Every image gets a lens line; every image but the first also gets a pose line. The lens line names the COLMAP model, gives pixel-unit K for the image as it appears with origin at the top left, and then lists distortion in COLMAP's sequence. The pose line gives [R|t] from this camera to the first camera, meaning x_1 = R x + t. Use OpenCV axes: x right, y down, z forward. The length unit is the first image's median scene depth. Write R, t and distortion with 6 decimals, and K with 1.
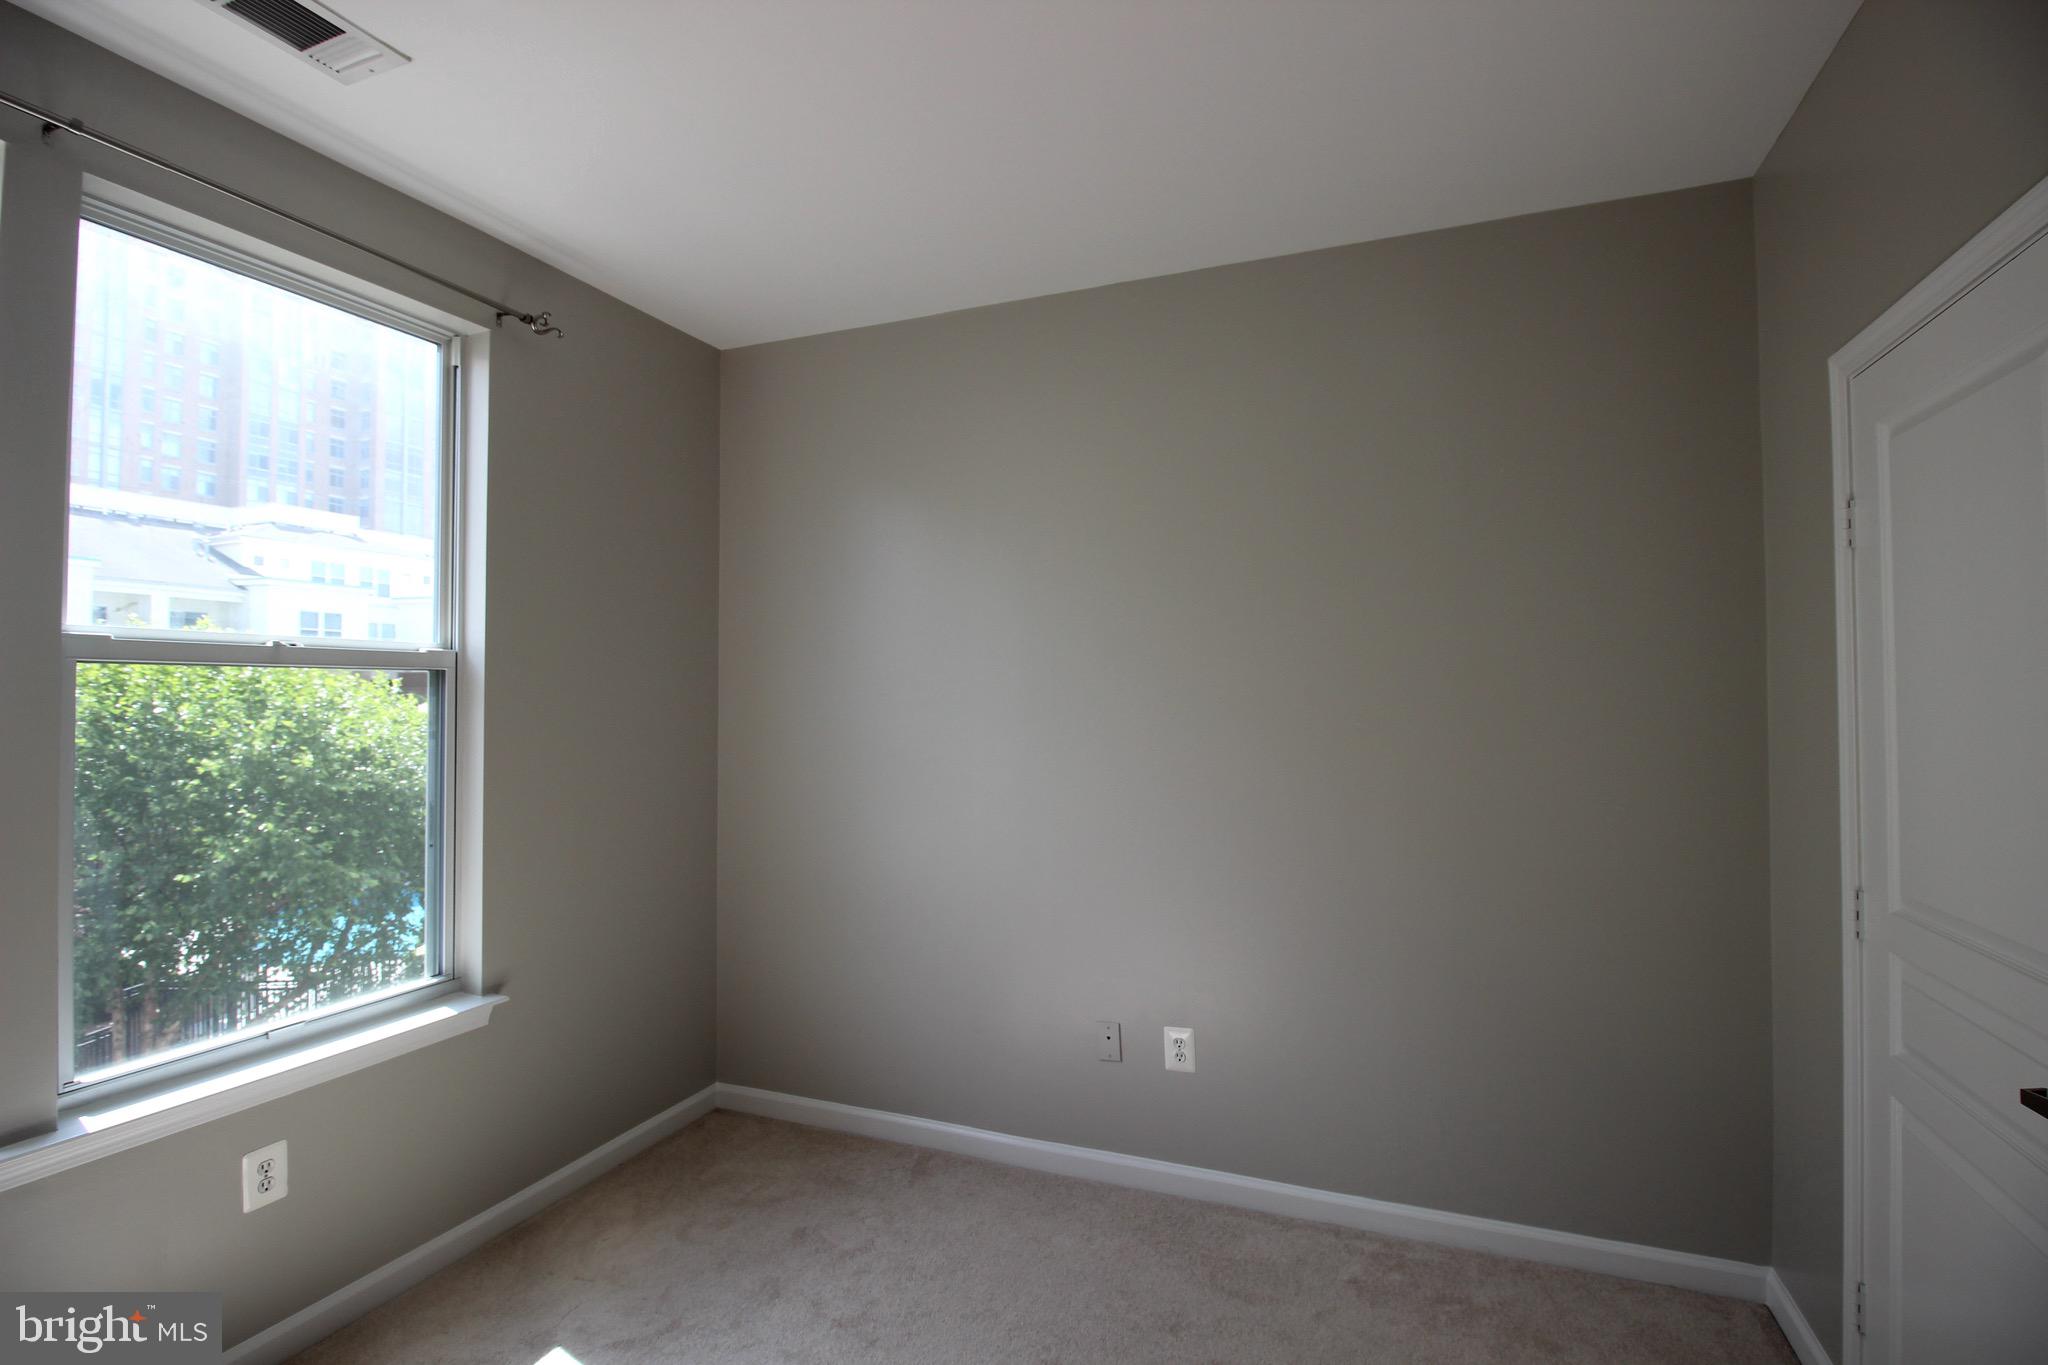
lens RADIAL K [[948.9, 0, 1029.4], [0, 948.9, 685.0], [0, 0, 1]] dist [-0.009704, -0.006585]
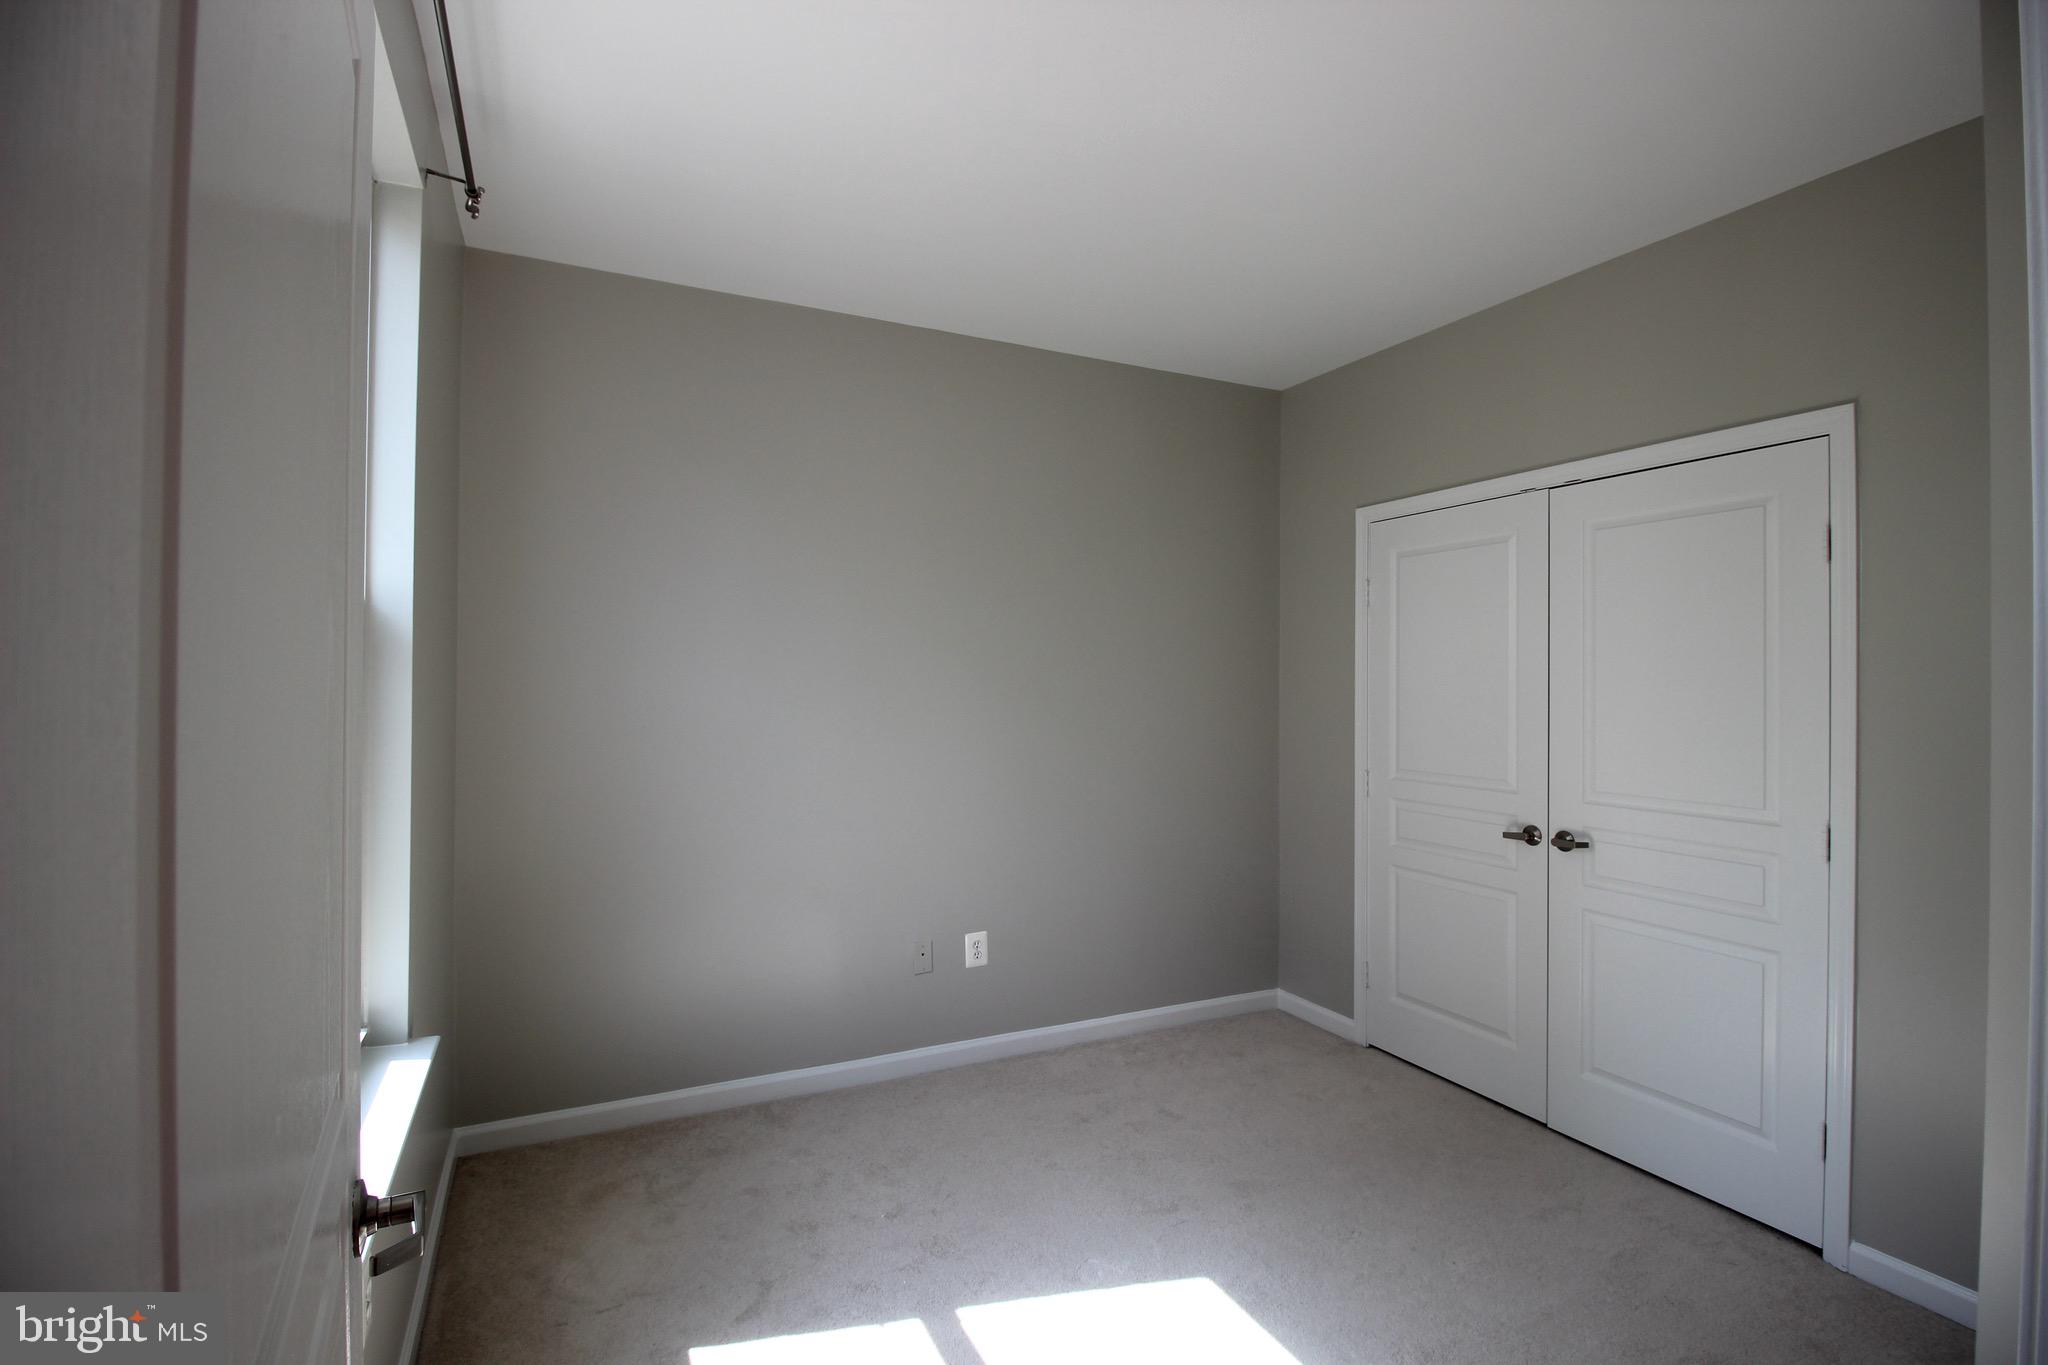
lens RADIAL K [[948.9, 0, 1024.9], [0, 948.9, 679.7], [0, 0, 1]] dist [-0.009704, -0.006585]
pose [[0.683255, 0.004323, 0.730167, -0.766271], [-0.015958, 0.999832, 0.009014, 0.006625], [-0.730006, -0.017811, 0.683209, 0.083970]]
